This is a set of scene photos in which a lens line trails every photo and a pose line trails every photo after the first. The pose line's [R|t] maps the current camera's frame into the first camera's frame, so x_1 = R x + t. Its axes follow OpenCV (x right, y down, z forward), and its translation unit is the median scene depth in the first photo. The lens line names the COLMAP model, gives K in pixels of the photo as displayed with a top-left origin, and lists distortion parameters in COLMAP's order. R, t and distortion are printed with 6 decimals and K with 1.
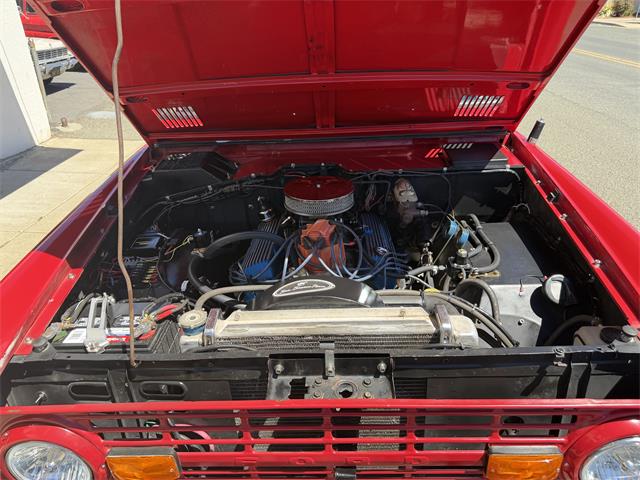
lens RADIAL K [[459.2, 0, 318.7], [0, 459.2, 244.8], [0, 0, 1]] dist [0.034799, -0.041806]
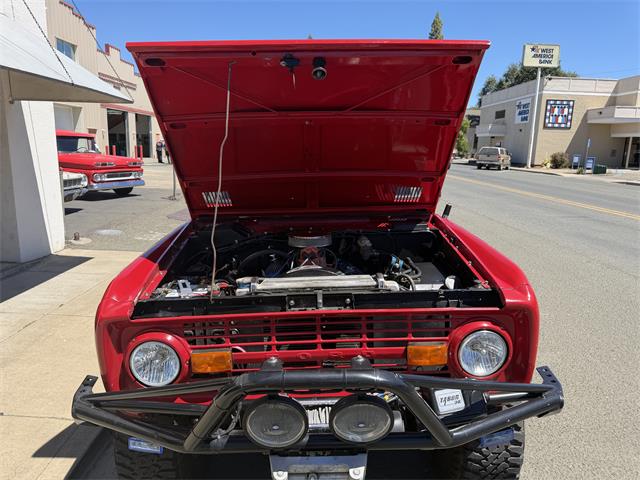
lens RADIAL K [[459.2, 0, 321.4], [0, 459.2, 234.3], [0, 0, 1]] dist [0.034799, -0.041806]
pose [[0.998514, 0.011540, 0.053265, -0.043069], [0.005276, 0.952273, -0.305204, 0.351742], [-0.054245, 0.305031, 0.950796, -0.507540]]
